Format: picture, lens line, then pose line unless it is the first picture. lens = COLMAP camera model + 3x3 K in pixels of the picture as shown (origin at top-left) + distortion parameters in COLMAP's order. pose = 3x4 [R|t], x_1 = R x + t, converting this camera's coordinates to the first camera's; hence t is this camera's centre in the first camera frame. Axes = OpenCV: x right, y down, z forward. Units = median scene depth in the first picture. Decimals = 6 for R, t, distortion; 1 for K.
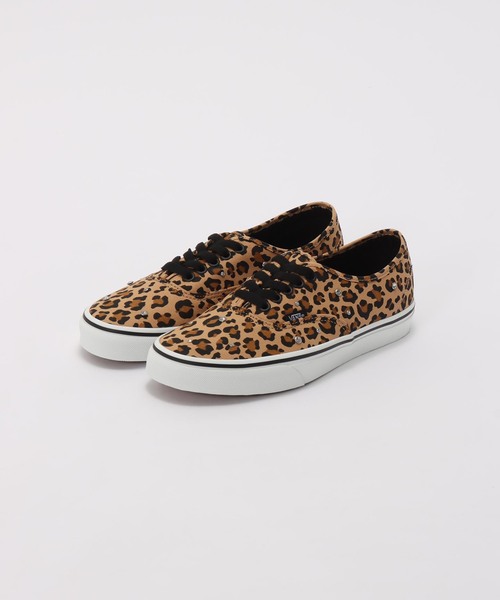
lens RADIAL K [[3164.9, 0, 250.1], [0, 3164.9, 300.0], [0, 0, 1]] dist [0.029873, 0.000000]
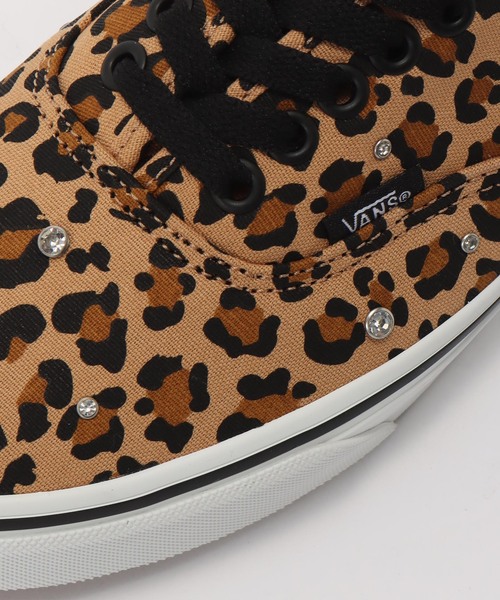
lens RADIAL K [[3164.9, 0, 249.7], [0, 3164.9, 300.0], [0, 0, 1]] dist [0.029873, 0.000000]
pose [[0.999311, 0.035220, -0.011708, 0.008378], [-0.019012, 0.756688, 0.653500, -0.140732], [0.031876, -0.652827, 0.756836, 0.824175]]
